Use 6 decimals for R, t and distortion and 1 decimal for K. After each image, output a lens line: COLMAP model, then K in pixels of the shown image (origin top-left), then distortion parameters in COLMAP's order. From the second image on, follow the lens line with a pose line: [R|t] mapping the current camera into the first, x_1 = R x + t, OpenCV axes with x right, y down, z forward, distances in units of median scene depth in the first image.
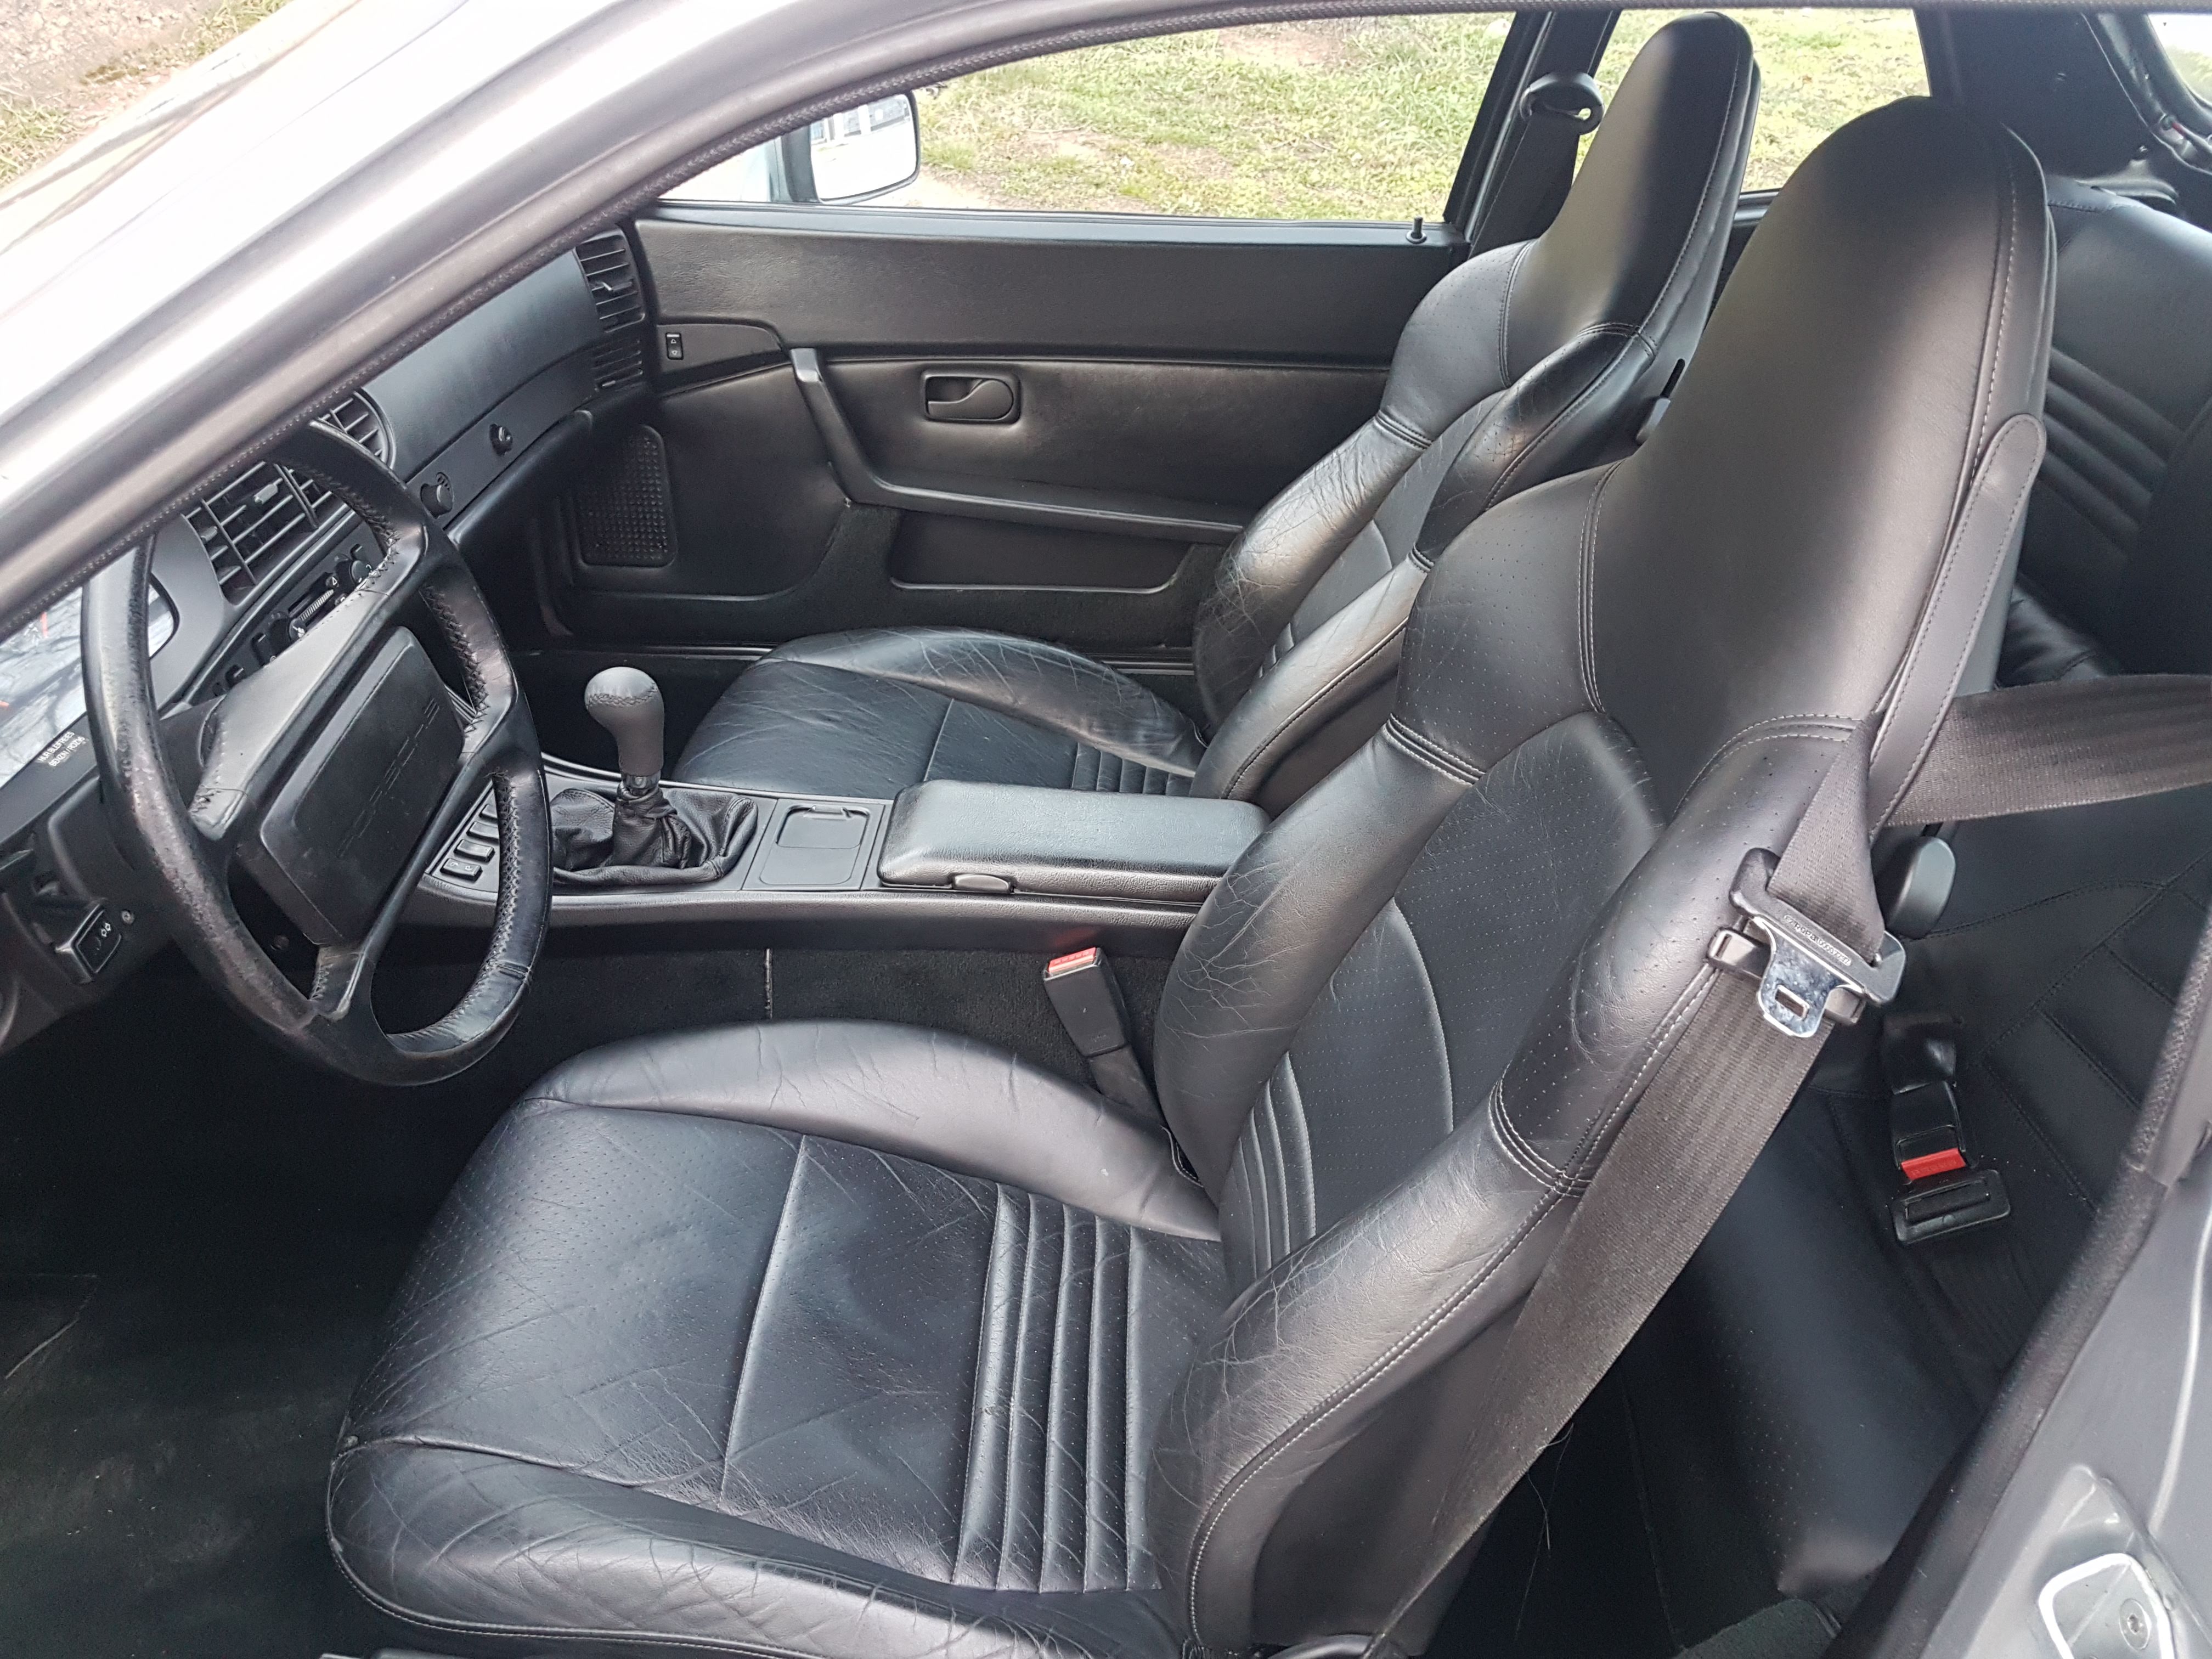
lens RADIAL K [[1725.2, 0, 1106.1], [0, 1725.2, 837.0], [0, 0, 1]] dist [-0.022056, 0.024052]
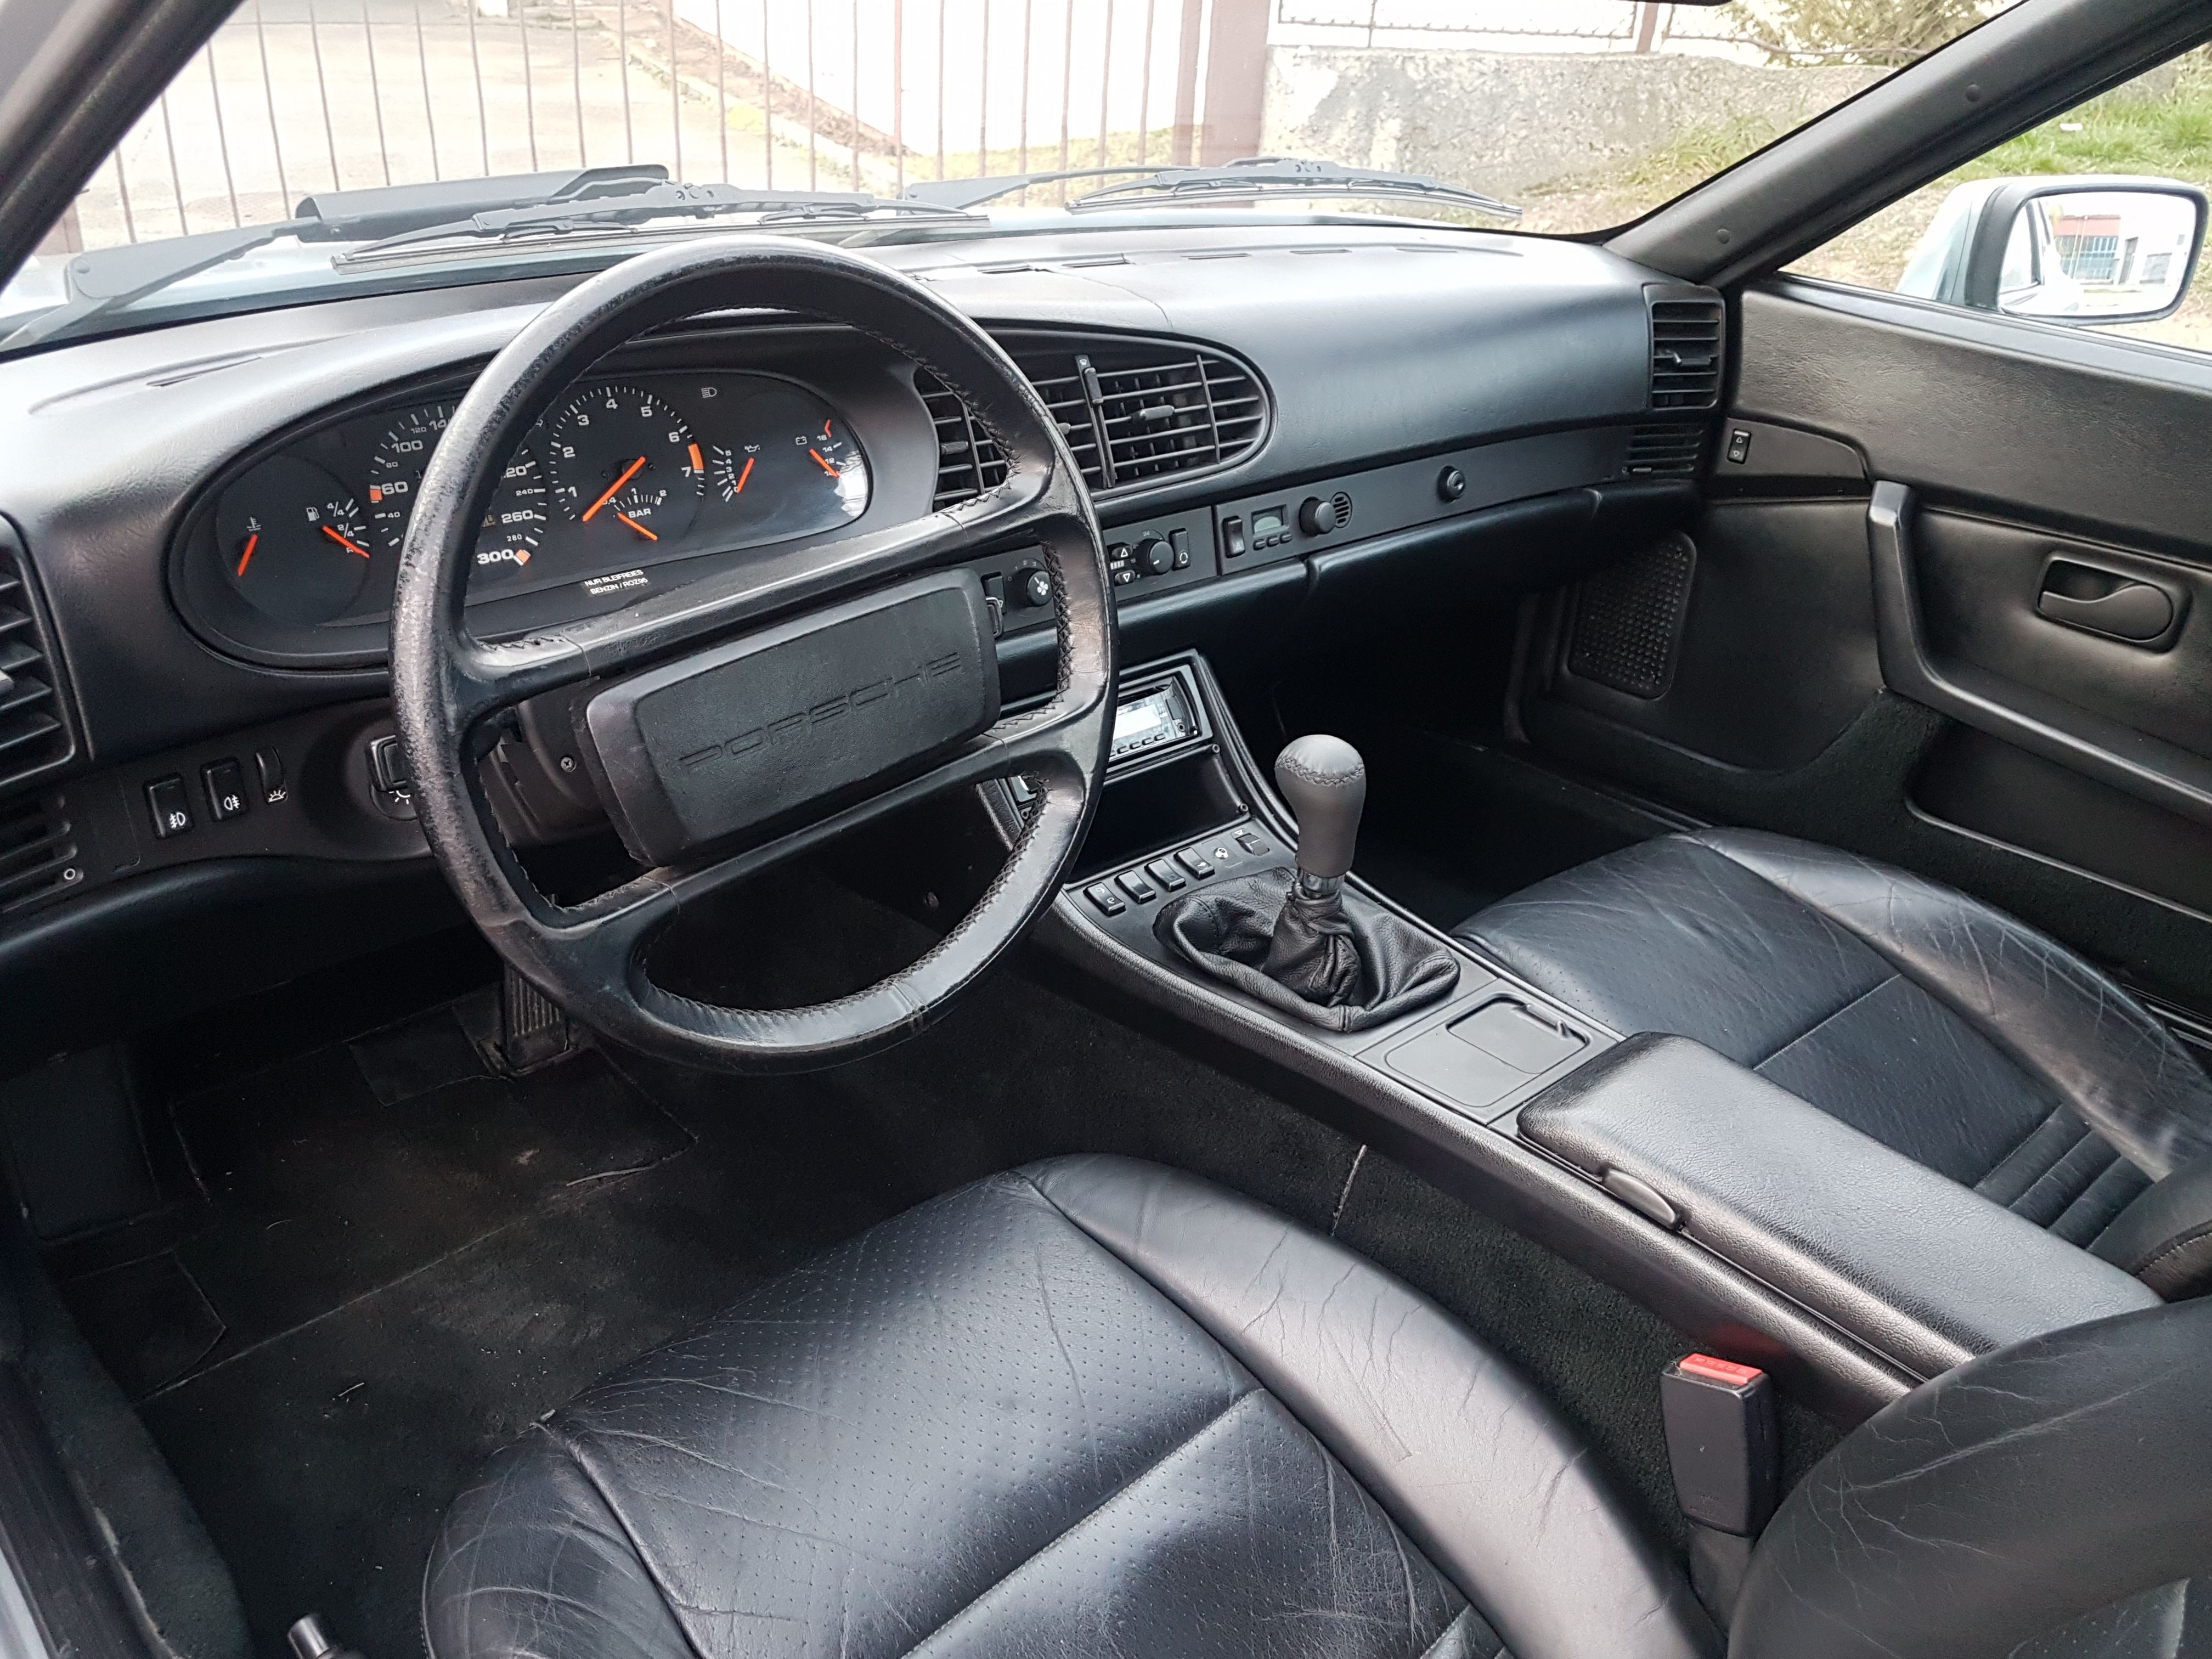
lens RADIAL K [[1725.2, 0, 1112.7], [0, 1725.2, 827.5], [0, 0, 1]] dist [-0.022056, 0.024052]
pose [[0.706345, 0.333867, -0.624187, 0.110479], [-0.393886, 0.918042, 0.045315, -0.039256], [0.588159, 0.213851, 0.779960, 0.228156]]
